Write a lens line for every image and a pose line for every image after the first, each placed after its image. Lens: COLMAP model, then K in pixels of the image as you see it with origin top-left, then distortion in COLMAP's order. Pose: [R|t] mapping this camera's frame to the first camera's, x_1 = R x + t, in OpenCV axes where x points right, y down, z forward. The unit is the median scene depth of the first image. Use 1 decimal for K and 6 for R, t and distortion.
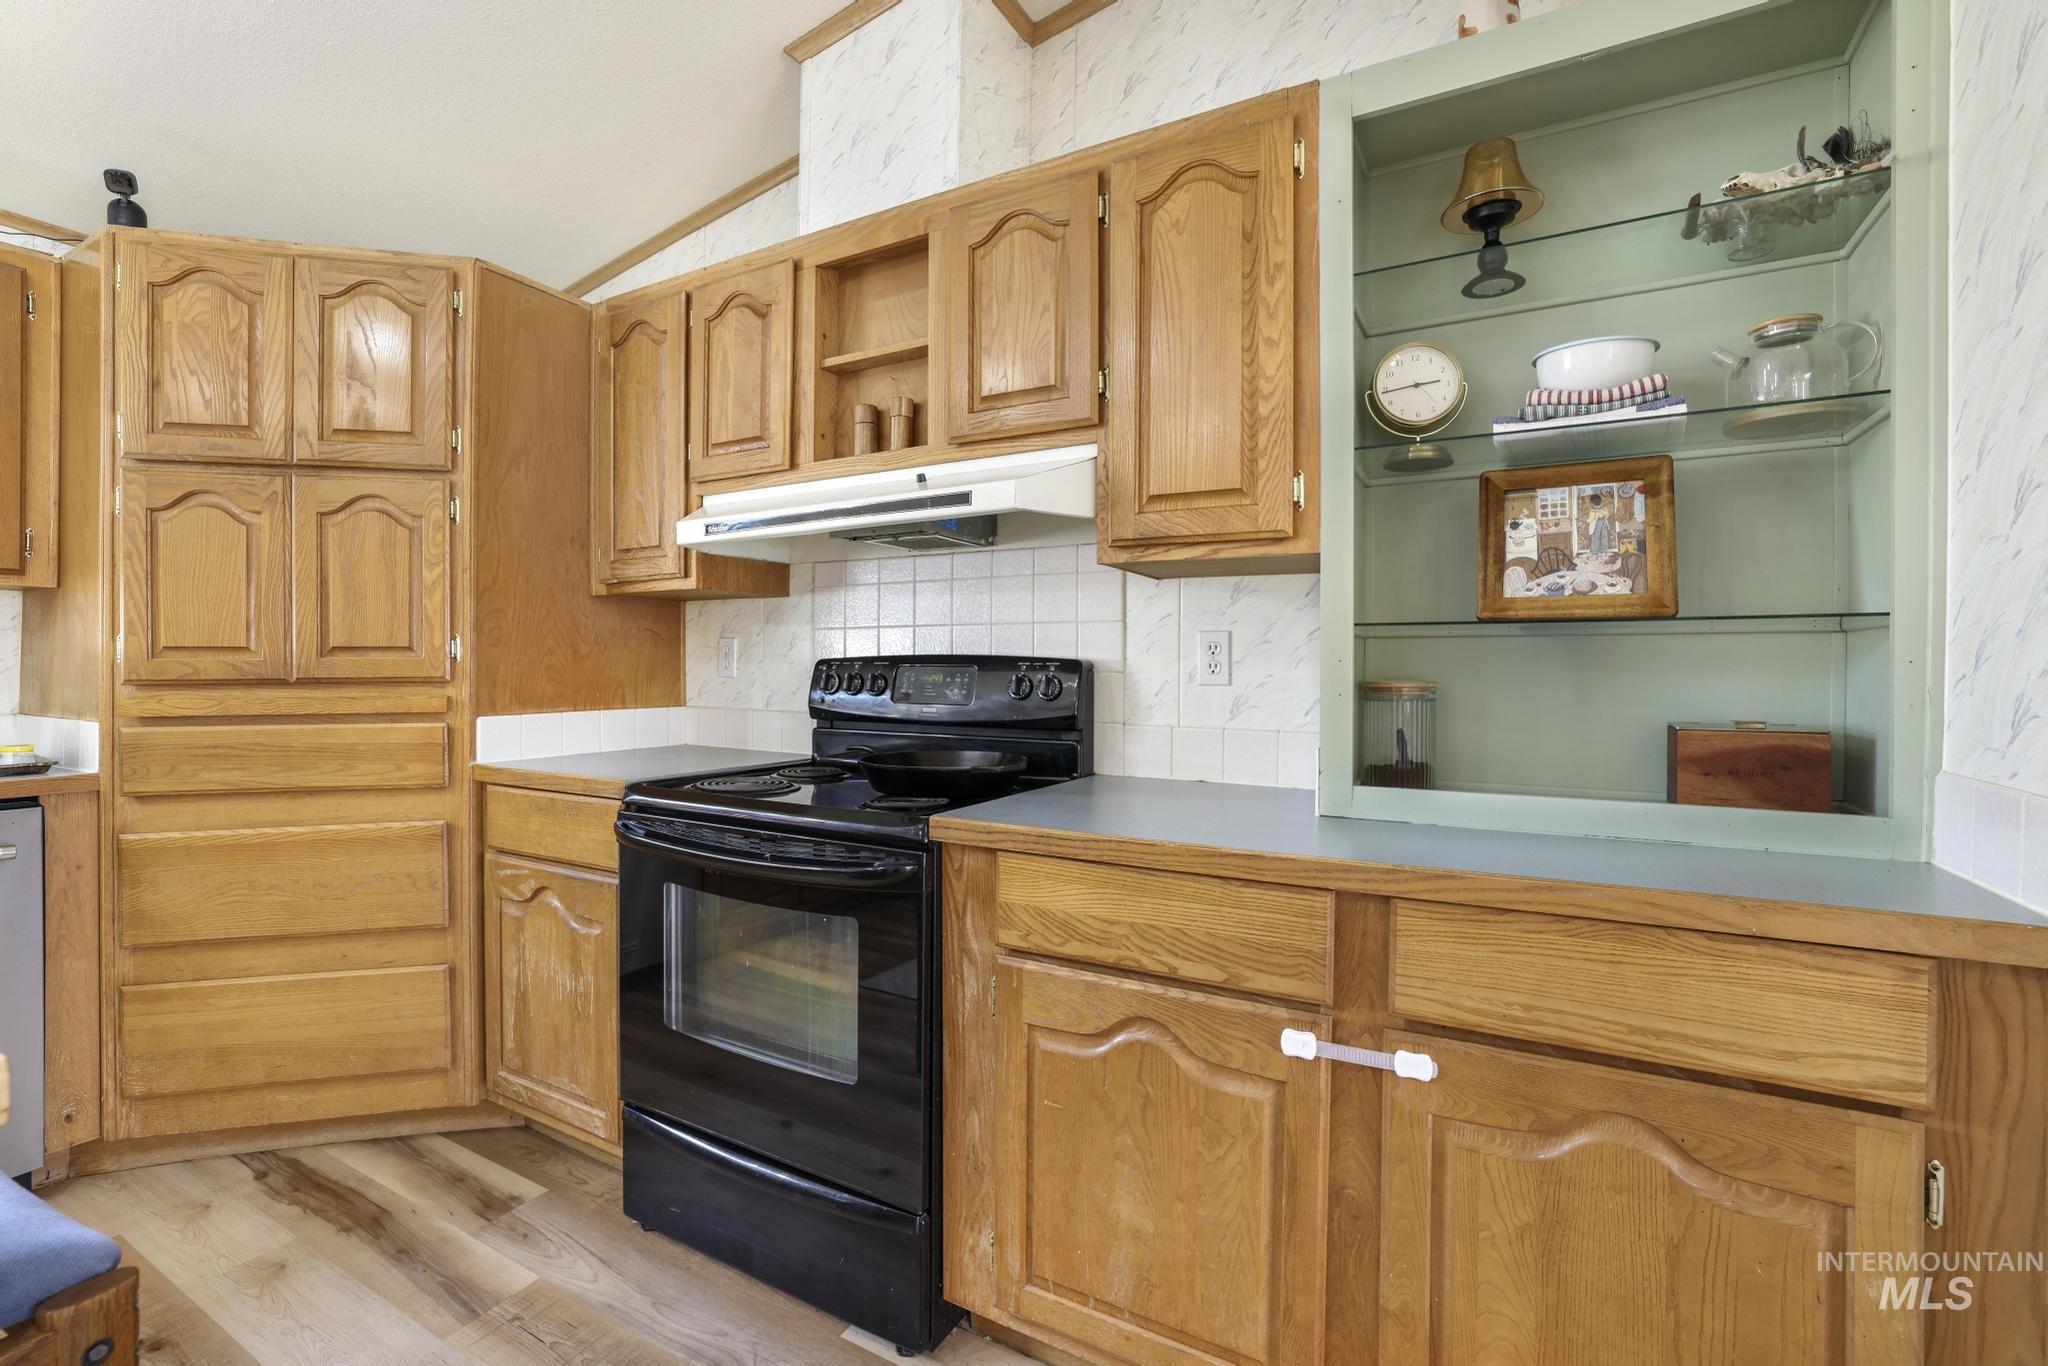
lens RADIAL K [[906.4, 0, 1022.9], [0, 906.4, 666.1], [0, 0, 1]] dist [-0.057952, 0.026298]
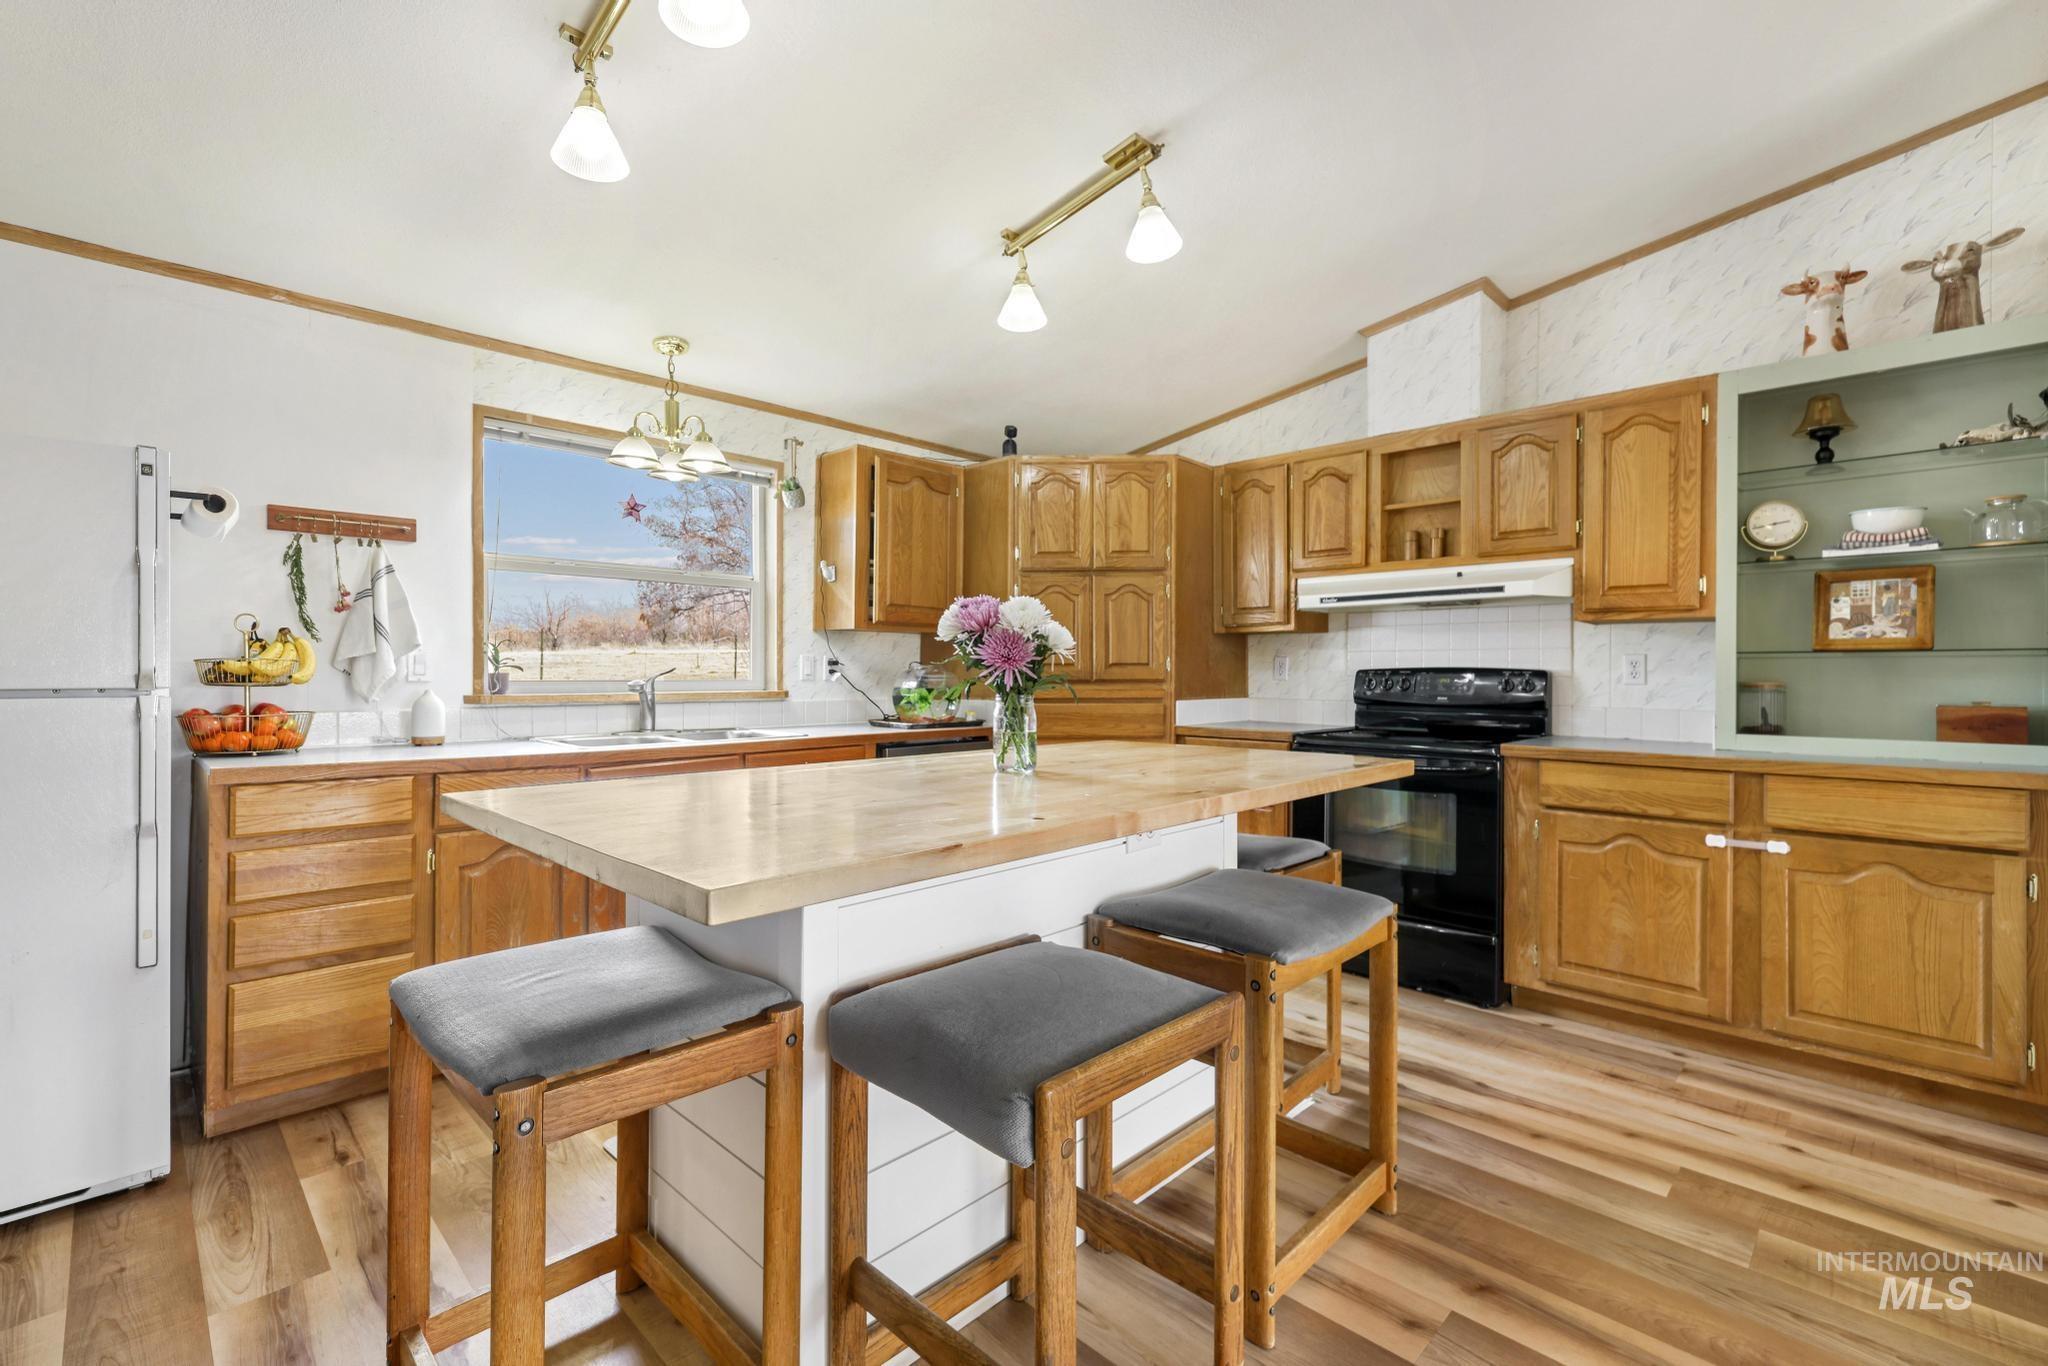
lens RADIAL K [[917.3, 0, 1009.8], [0, 917.3, 671.8], [0, 0, 1]] dist [0.000093, 0.000265]
pose [[0.965081, 0.001405, -0.261946, -0.495525], [-0.002687, 0.999986, -0.004535, 0.006908], [0.261936, 0.005081, 0.965072, -1.049099]]
